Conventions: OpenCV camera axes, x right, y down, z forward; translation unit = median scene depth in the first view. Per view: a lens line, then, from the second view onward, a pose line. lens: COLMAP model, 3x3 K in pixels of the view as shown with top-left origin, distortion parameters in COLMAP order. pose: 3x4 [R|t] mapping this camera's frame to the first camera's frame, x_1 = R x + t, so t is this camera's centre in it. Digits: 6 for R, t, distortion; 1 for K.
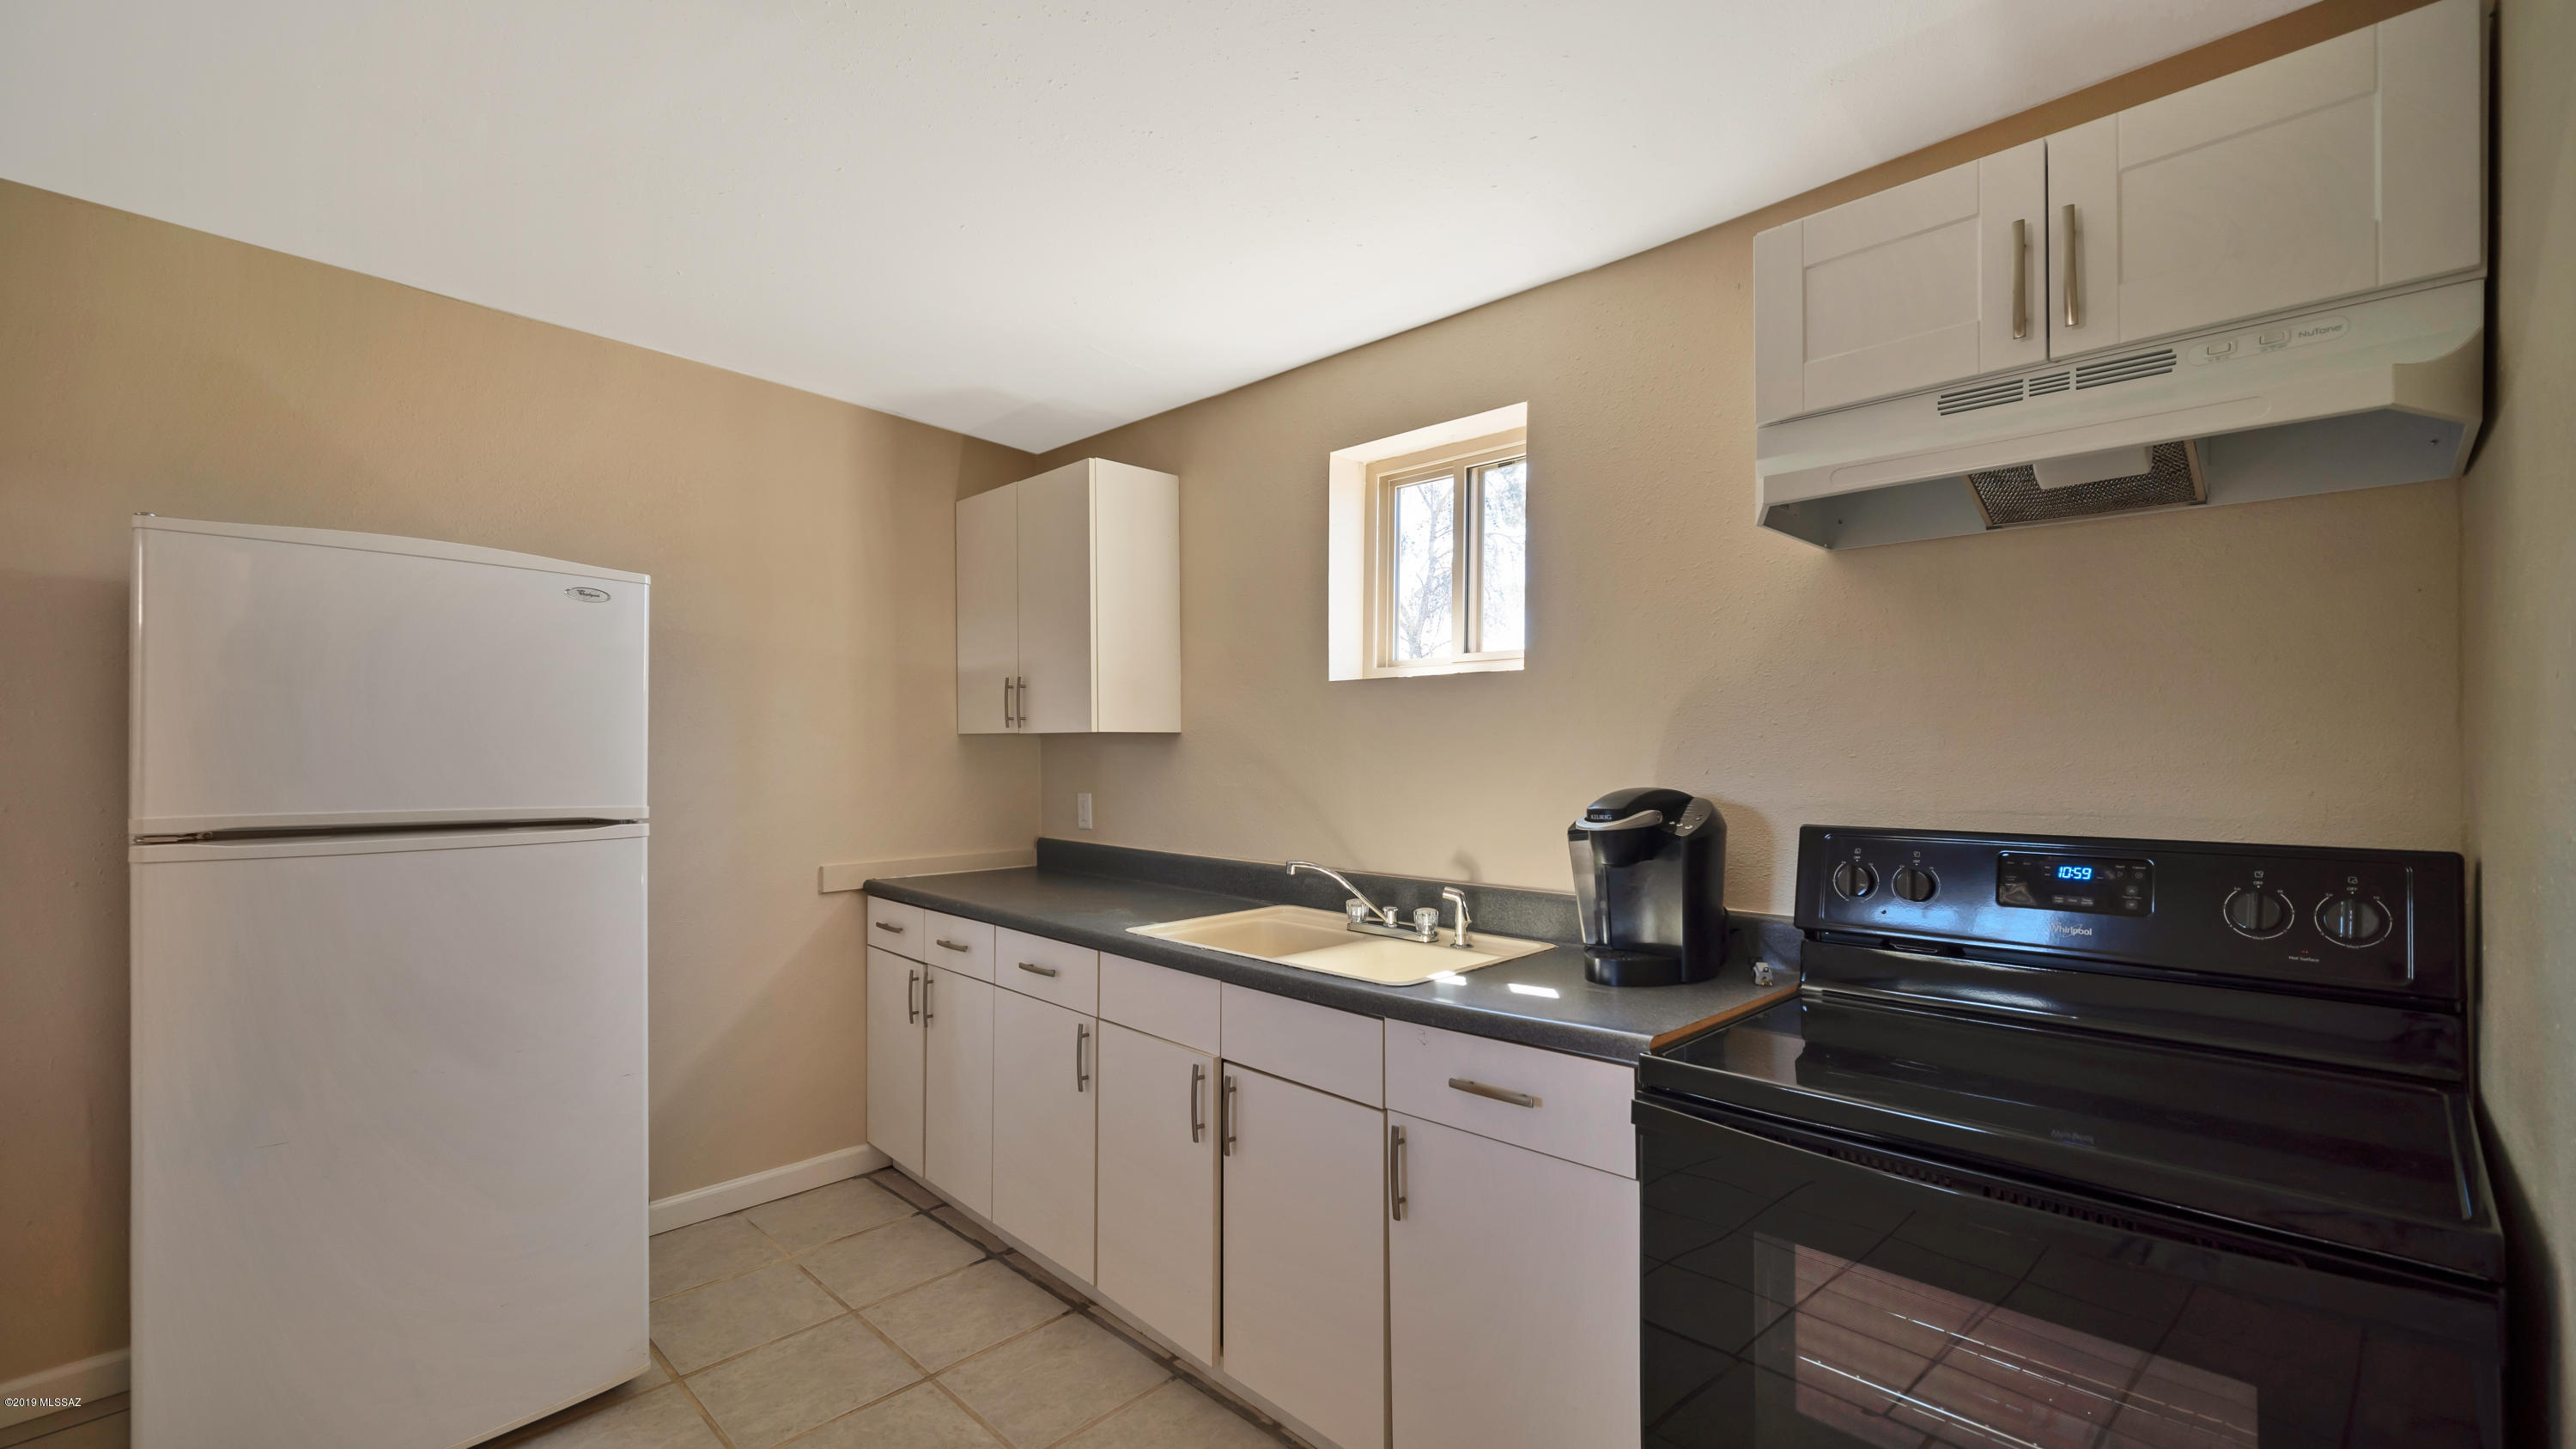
lens RADIAL K [[1073.9, 0, 1286.9], [0, 1073.9, 732.5], [0, 0, 1]] dist [0.000439, -0.000338]
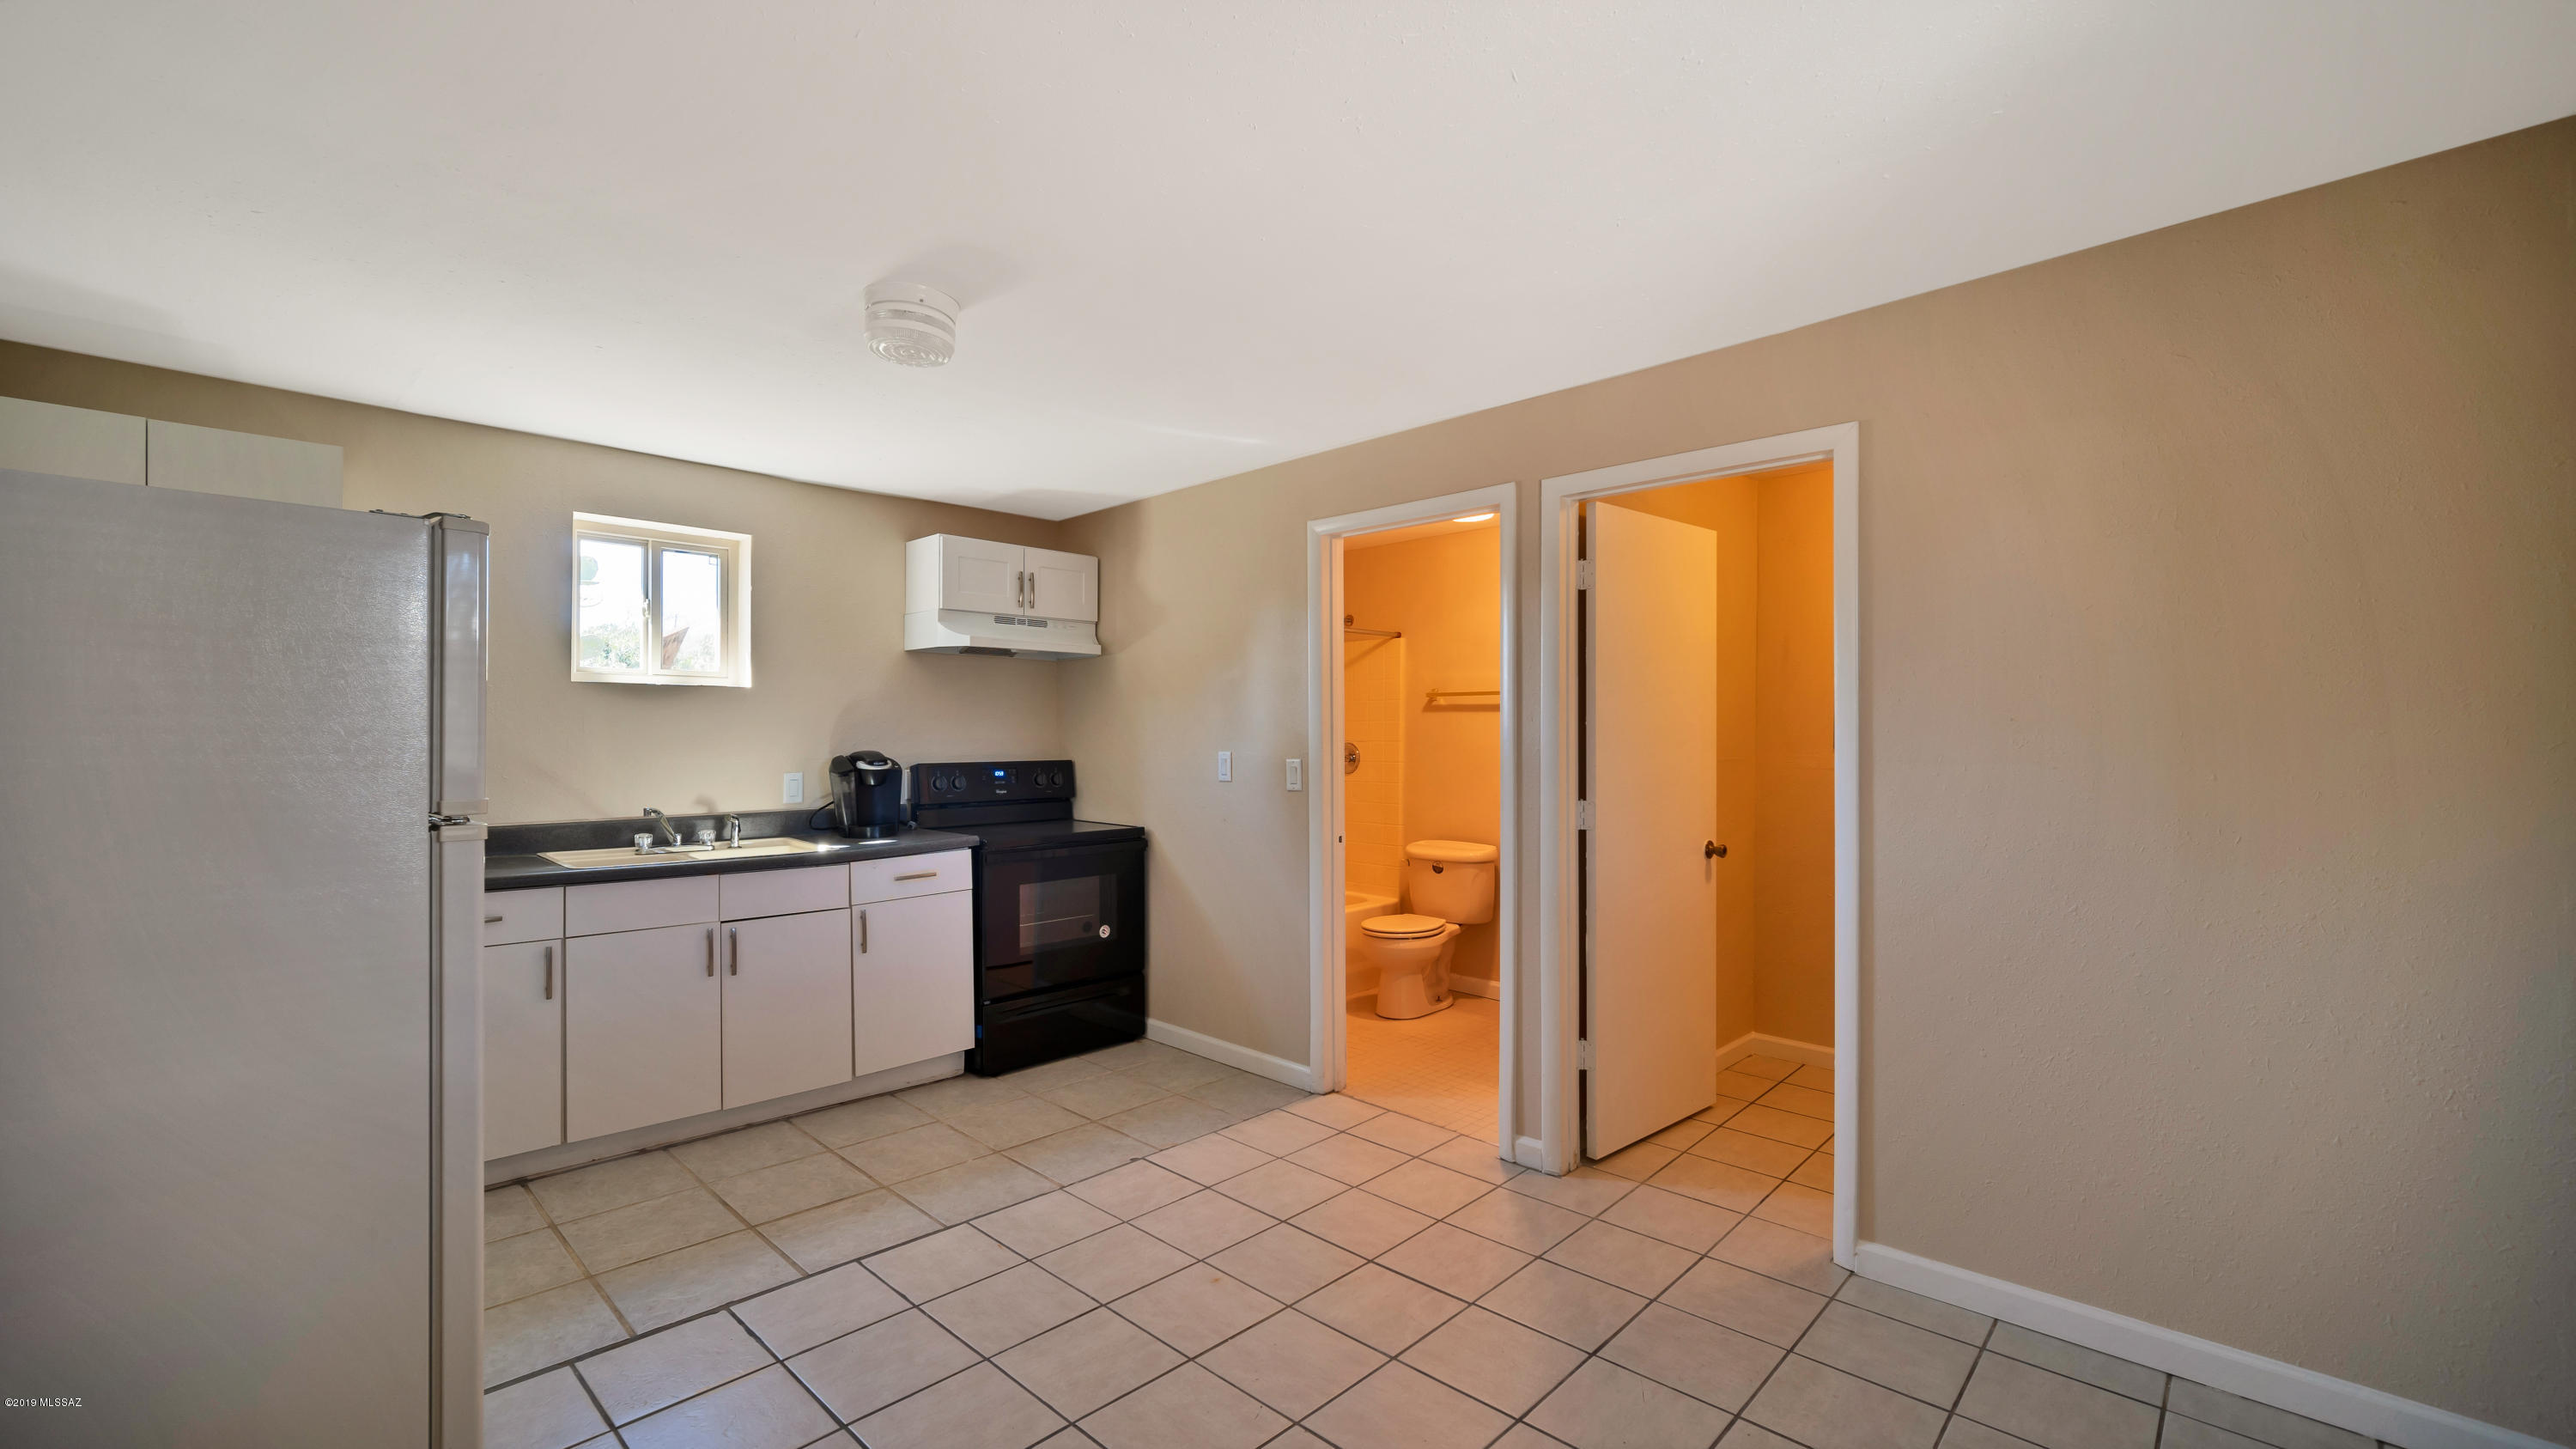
lens RADIAL K [[1073.9, 0, 1286.3], [0, 1073.9, 727.7], [0, 0, 1]] dist [0.000439, -0.000338]
pose [[-0.031246, -0.000023, 0.999512, -1.757808], [-0.022411, 0.999749, -0.000677, -0.013198], [-0.999260, -0.022421, -0.031238, 0.197535]]
